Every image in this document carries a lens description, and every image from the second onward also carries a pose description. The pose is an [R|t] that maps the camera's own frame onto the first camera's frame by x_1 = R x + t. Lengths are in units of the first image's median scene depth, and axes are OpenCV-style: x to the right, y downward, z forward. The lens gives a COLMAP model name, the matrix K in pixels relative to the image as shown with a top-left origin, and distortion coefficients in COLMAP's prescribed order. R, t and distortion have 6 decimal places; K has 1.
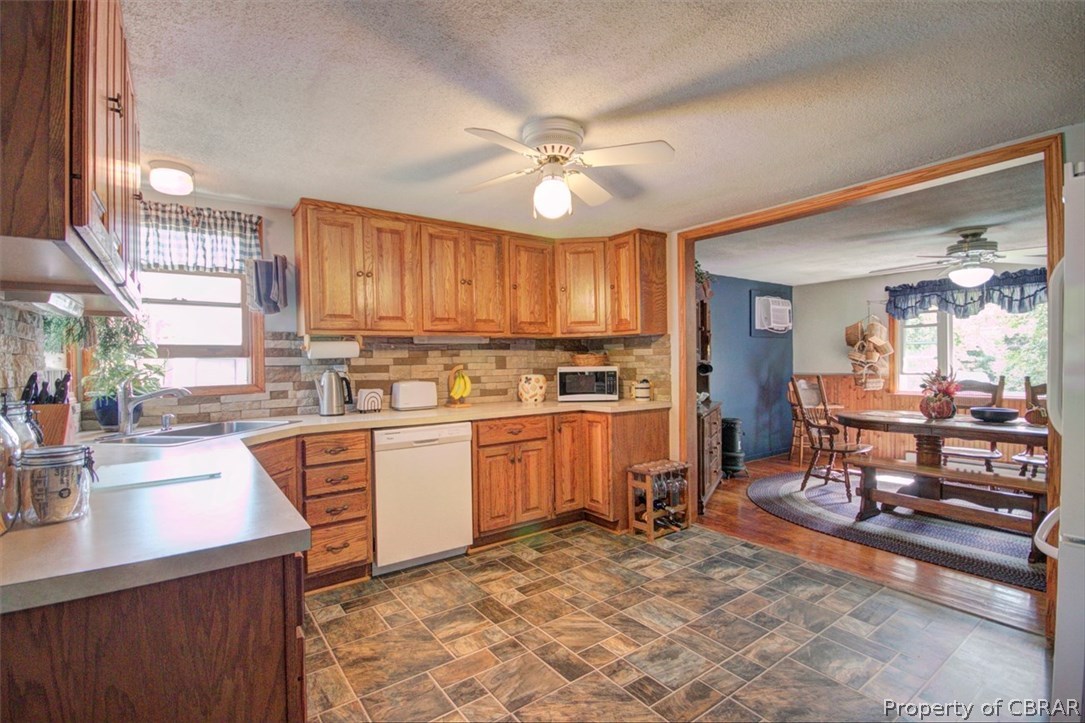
lens RADIAL K [[502.0, 0, 542.5], [0, 502.0, 361.5], [0, 0, 1]] dist [-0.002212, 0.000108]
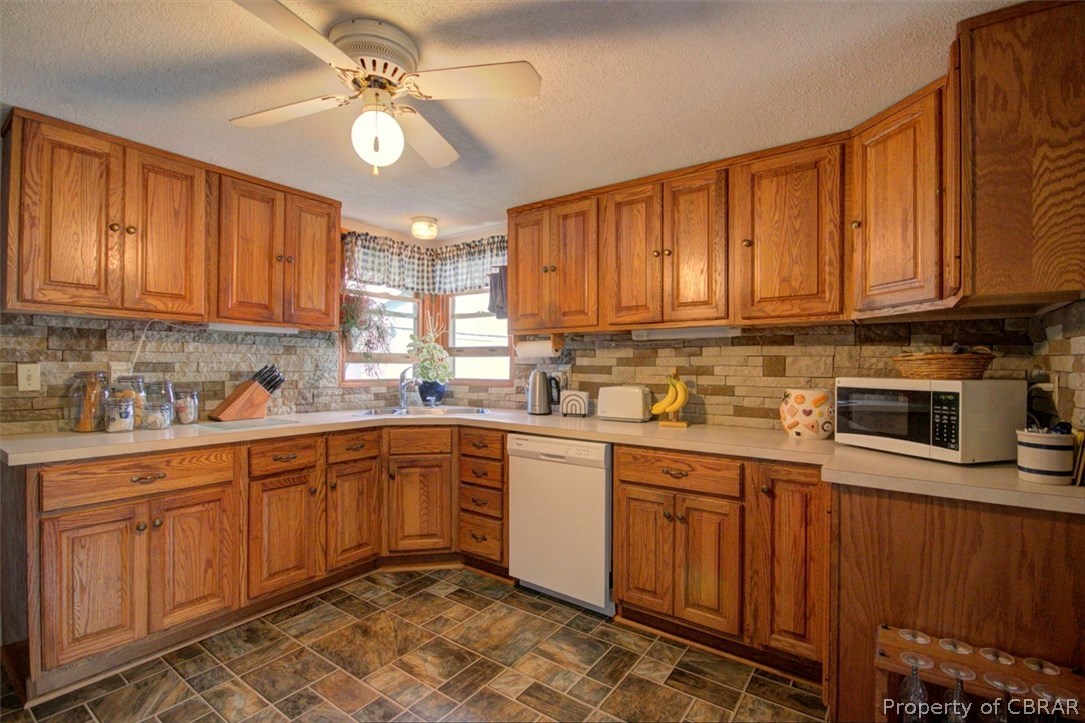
lens RADIAL K [[502.0, 0, 542.5], [0, 502.0, 361.5], [0, 0, 1]] dist [-0.002212, 0.000108]
pose [[0.305724, 0.012856, -0.952034, 0.505202], [-0.010930, 0.999890, 0.009992, -0.007983], [0.952058, 0.007350, 0.305831, 0.642286]]
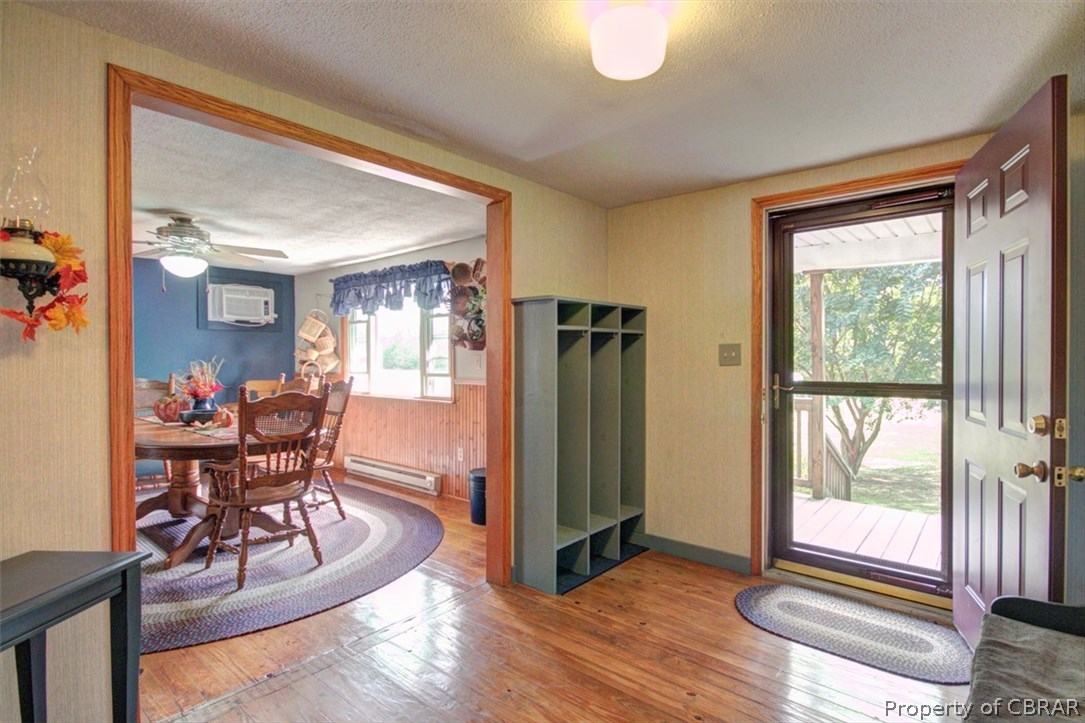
lens RADIAL K [[534.8, 0, 582.4], [0, 534.8, 359.5], [0, 0, 1]] dist [-0.000241, 0.000139]
pose [[0.963186, 0.013224, 0.268512, 1.481013], [-0.014153, 0.999899, 0.001524, -0.014624], [-0.268465, -0.005268, 0.963275, -0.129943]]
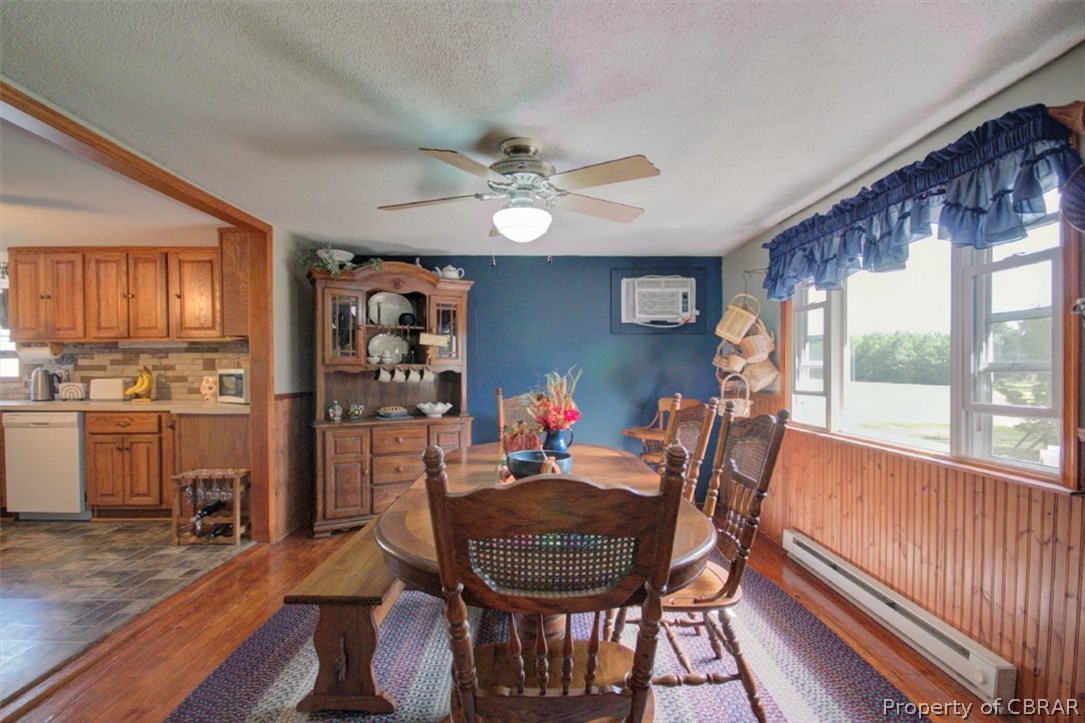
lens RADIAL K [[505.6, 0, 541.5], [0, 505.6, 375.0], [0, 0, 1]] dist [0.015920, -0.015815]
pose [[0.809969, 0.023555, -0.586000, 1.403919], [-0.011130, 0.999631, 0.024797, -0.012428], [0.586367, -0.013563, 0.809932, 0.624733]]
